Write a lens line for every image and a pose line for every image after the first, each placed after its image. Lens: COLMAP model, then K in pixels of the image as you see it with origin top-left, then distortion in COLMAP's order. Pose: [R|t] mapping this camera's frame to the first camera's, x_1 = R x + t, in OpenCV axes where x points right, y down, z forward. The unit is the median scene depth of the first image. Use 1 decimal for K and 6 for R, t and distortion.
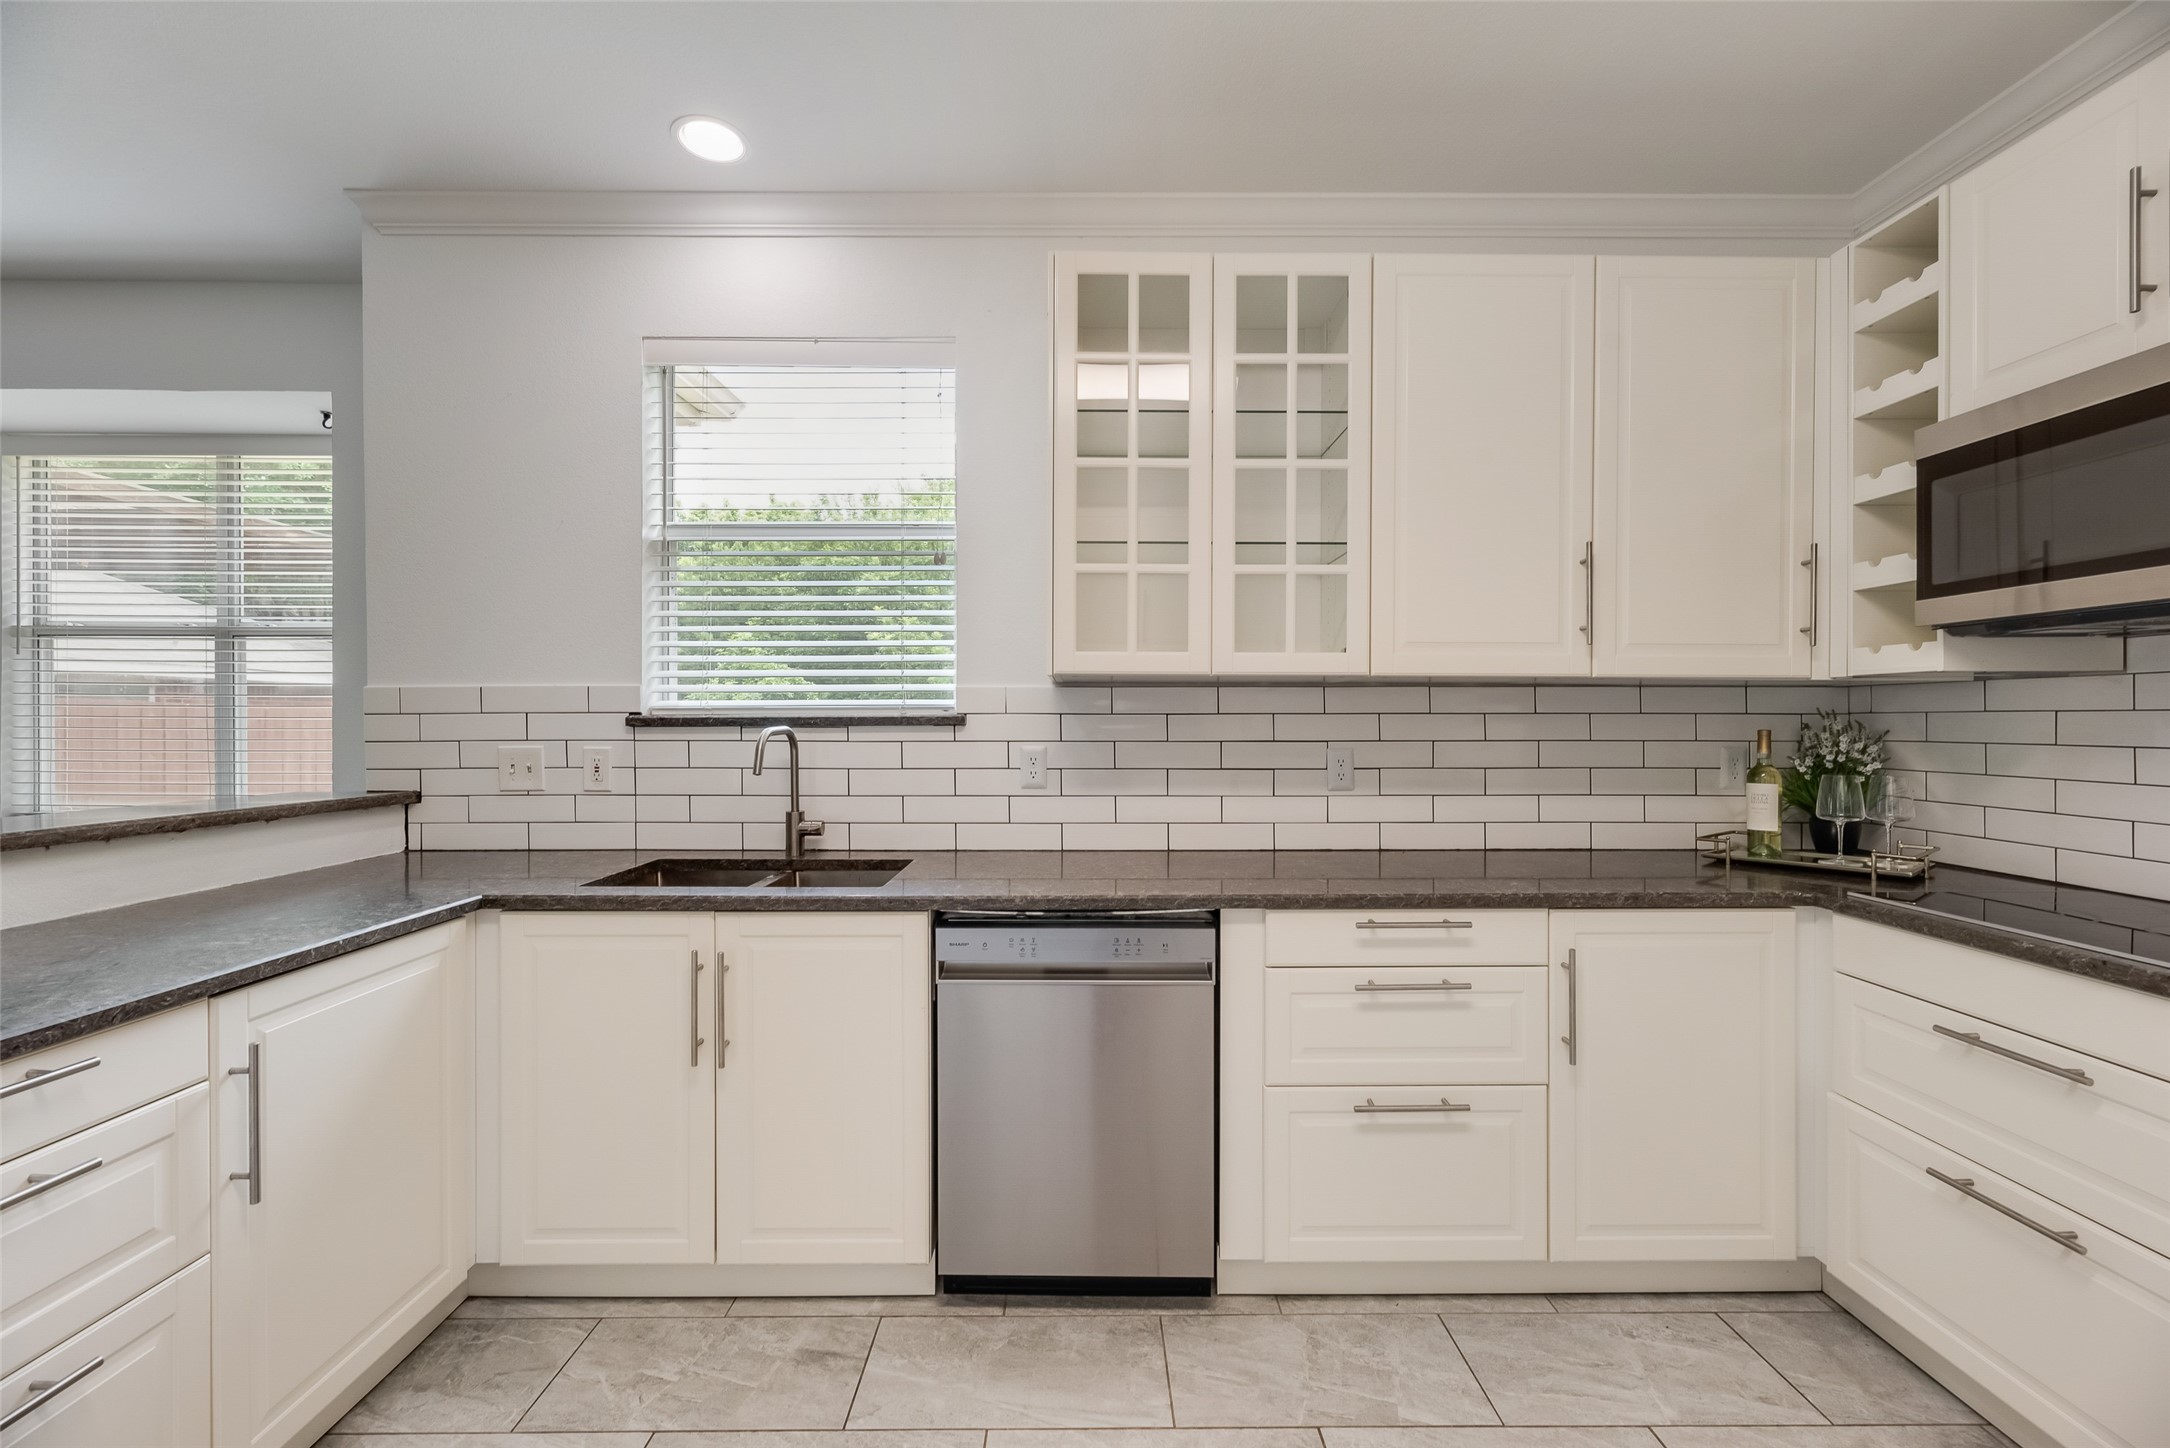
lens RADIAL K [[873.4, 0, 1084.9], [0, 873.4, 726.4], [0, 0, 1]] dist [0.004984, -0.001230]
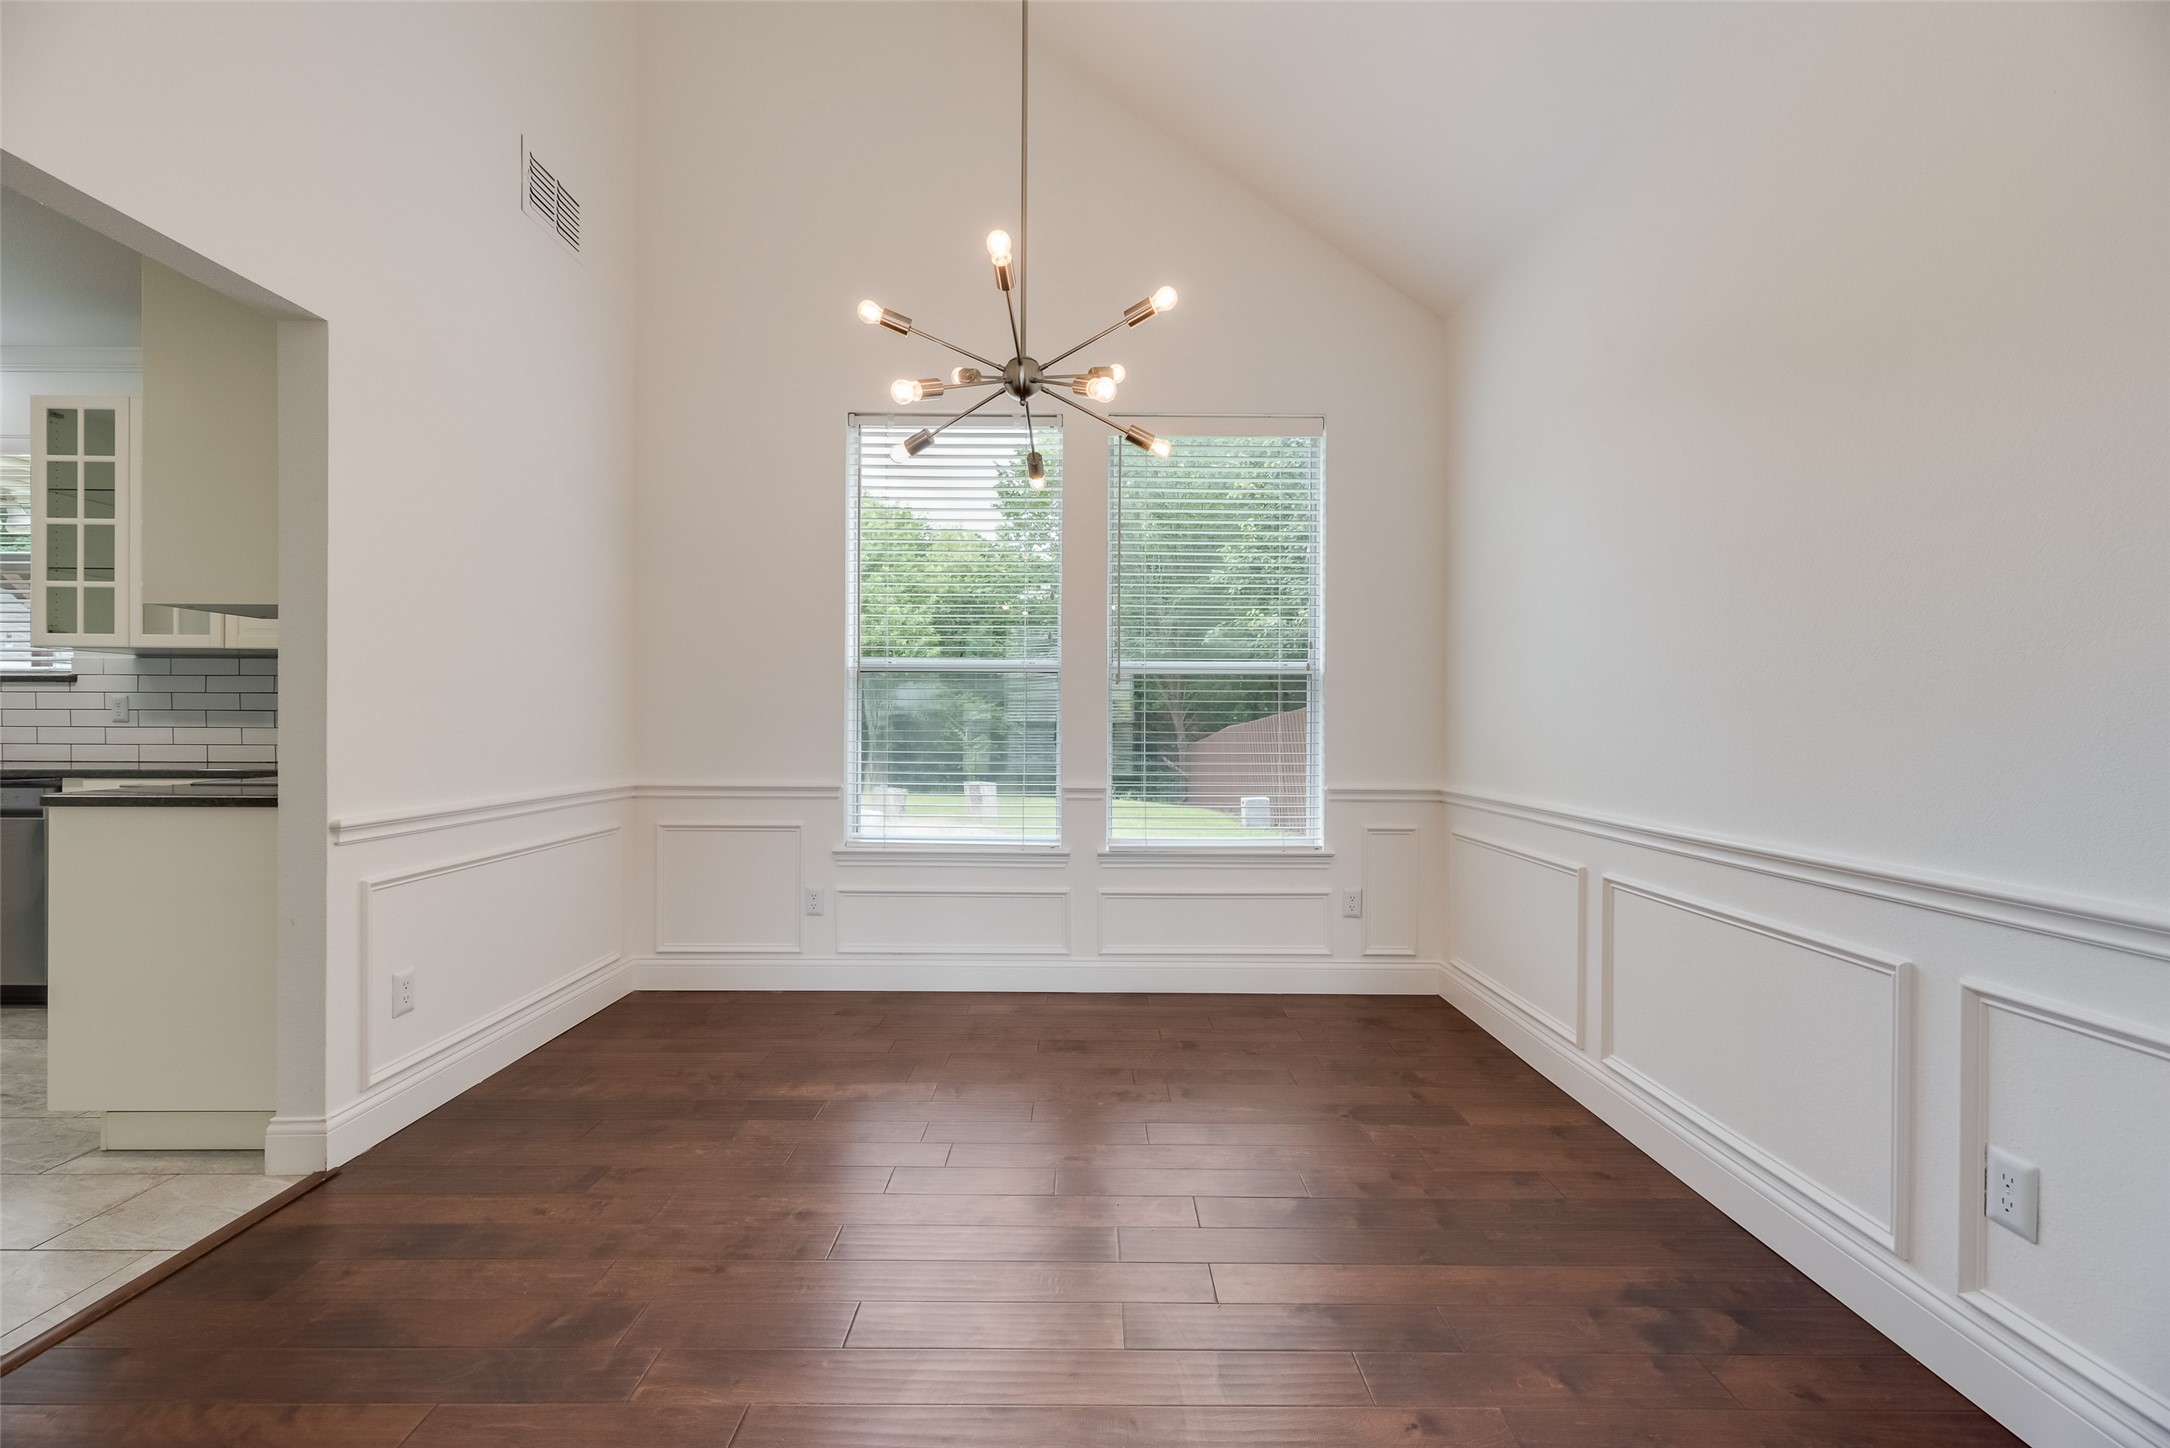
lens RADIAL K [[873.4, 0, 1081.2], [0, 873.4, 724.6], [0, 0, 1]] dist [0.004984, -0.001230]
pose [[0.999990, 0.004371, 0.000074, 1.999079], [-0.004371, 0.999986, -0.002941, 0.086976], [-0.000087, 0.002941, 0.999996, -0.691364]]
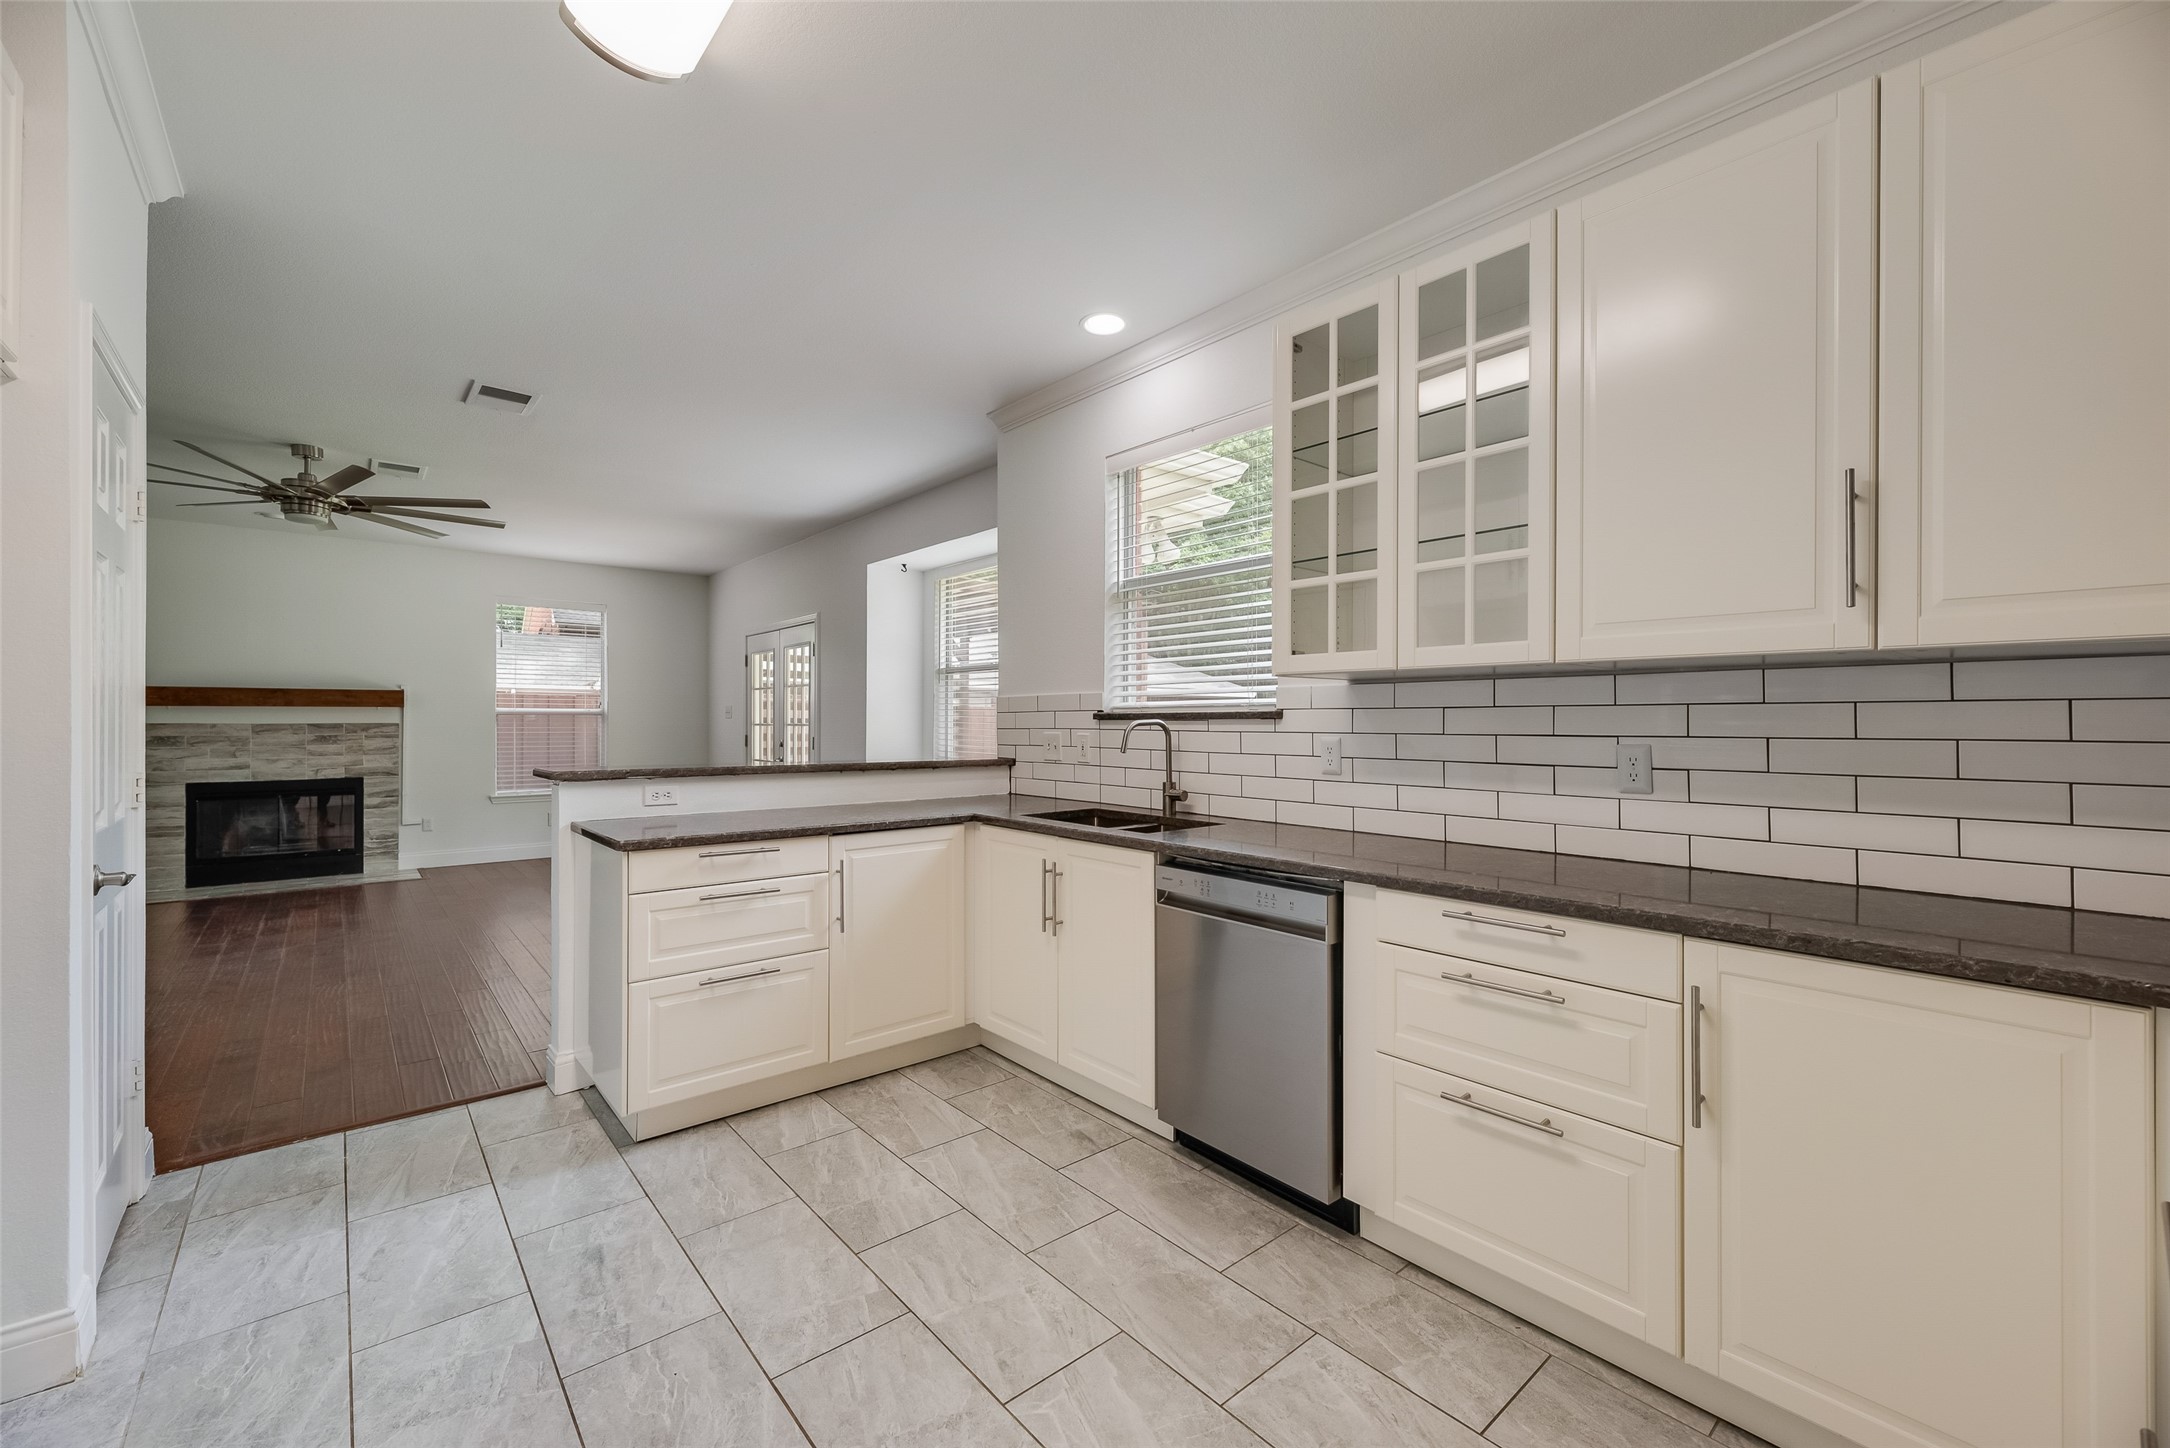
lens RADIAL K [[873.4, 0, 1086.5], [0, 873.4, 720.7], [0, 0, 1]] dist [0.004984, -0.001230]
pose [[0.647522, 0.000349, -0.762047, 0.720983], [-0.006218, 0.999969, -0.004826, 0.010513], [0.762021, 0.007864, 0.647504, 0.023919]]
